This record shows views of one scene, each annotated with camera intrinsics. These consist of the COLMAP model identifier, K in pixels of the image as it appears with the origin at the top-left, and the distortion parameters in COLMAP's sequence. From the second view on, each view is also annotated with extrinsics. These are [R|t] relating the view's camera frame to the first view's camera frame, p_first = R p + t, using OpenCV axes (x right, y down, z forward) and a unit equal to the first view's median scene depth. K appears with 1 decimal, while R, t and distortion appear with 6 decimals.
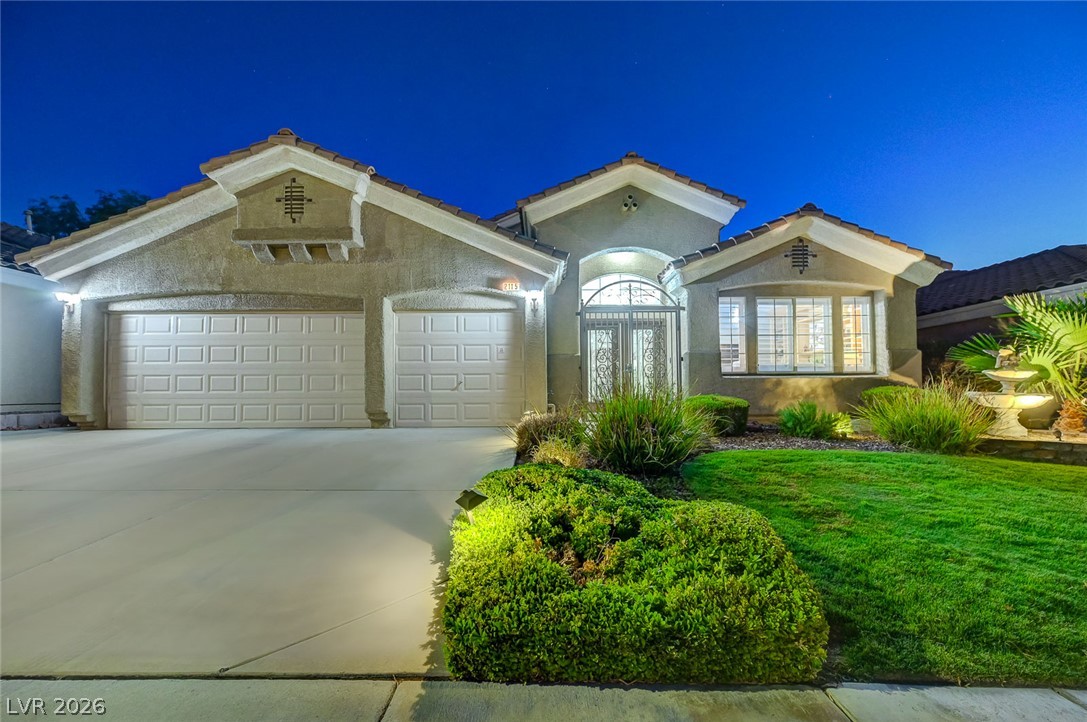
lens RADIAL K [[434.5, 0, 549.0], [0, 434.5, 368.6], [0, 0, 1]] dist [0.000449, -0.000130]
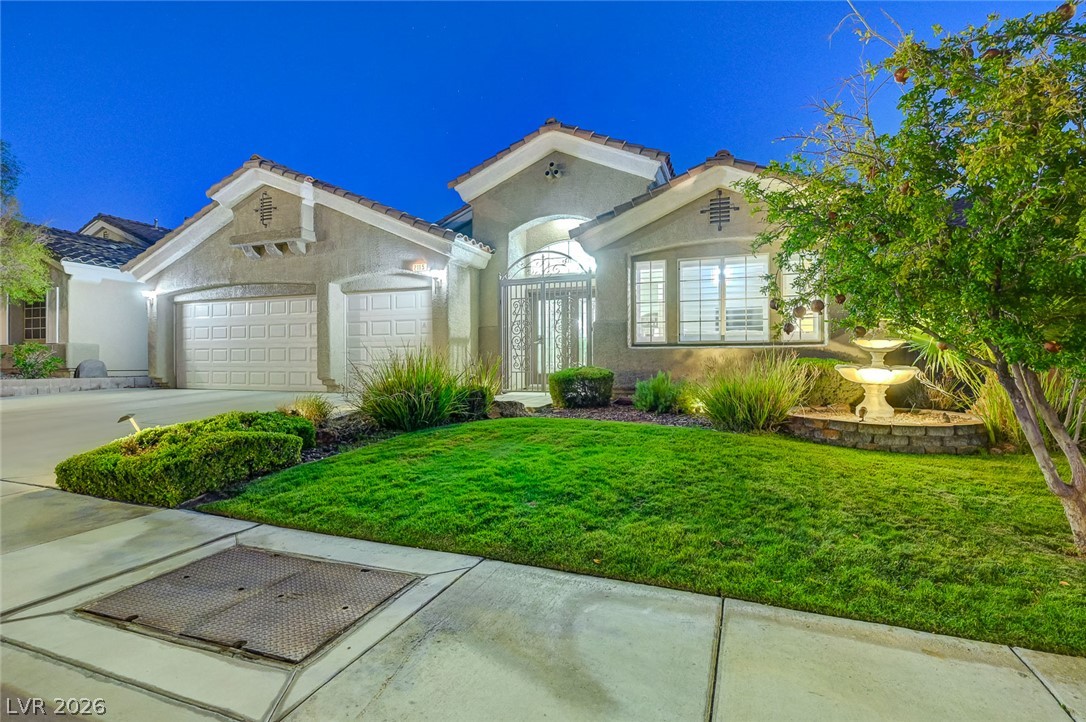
lens RADIAL K [[530.4, 0, 542.5], [0, 530.4, 344.9], [0, 0, 1]] dist [0.001211, 0.000259]
pose [[0.934497, -0.007494, -0.355892, 0.651431], [0.013015, 0.999829, 0.013123, -0.004811], [0.355733, -0.016895, 0.934435, -0.144434]]
